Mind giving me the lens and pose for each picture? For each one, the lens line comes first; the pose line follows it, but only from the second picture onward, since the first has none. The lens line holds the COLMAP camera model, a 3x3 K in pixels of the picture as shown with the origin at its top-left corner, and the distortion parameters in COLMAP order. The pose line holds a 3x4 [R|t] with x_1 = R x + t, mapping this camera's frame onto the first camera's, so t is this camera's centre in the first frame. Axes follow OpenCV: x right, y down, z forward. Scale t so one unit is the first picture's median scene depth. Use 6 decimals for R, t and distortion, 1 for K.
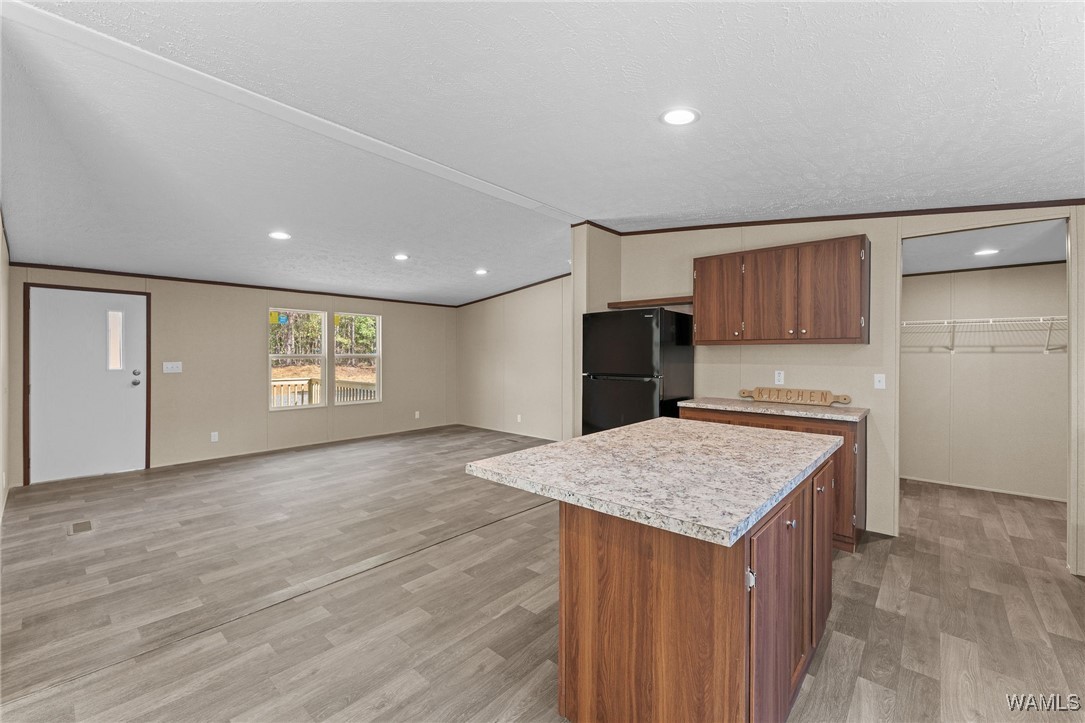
lens RADIAL K [[449.7, 0, 542.7], [0, 449.7, 352.8], [0, 0, 1]] dist [-0.002454, -0.000557]
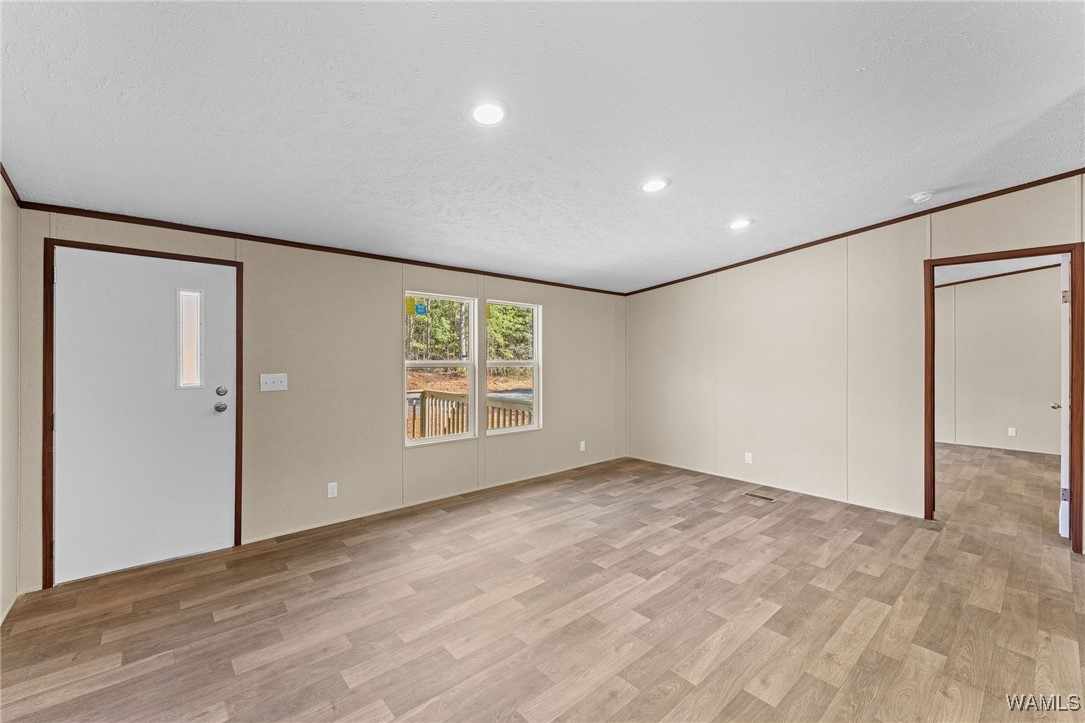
lens RADIAL K [[451.8, 0, 539.8], [0, 451.8, 355.3], [0, 0, 1]] dist [-0.001004, 0.000034]
pose [[0.991151, -0.002882, -0.132711, -0.390431], [0.002115, 0.999980, -0.005924, -0.000213], [0.132725, 0.005591, 0.991137, 0.443715]]
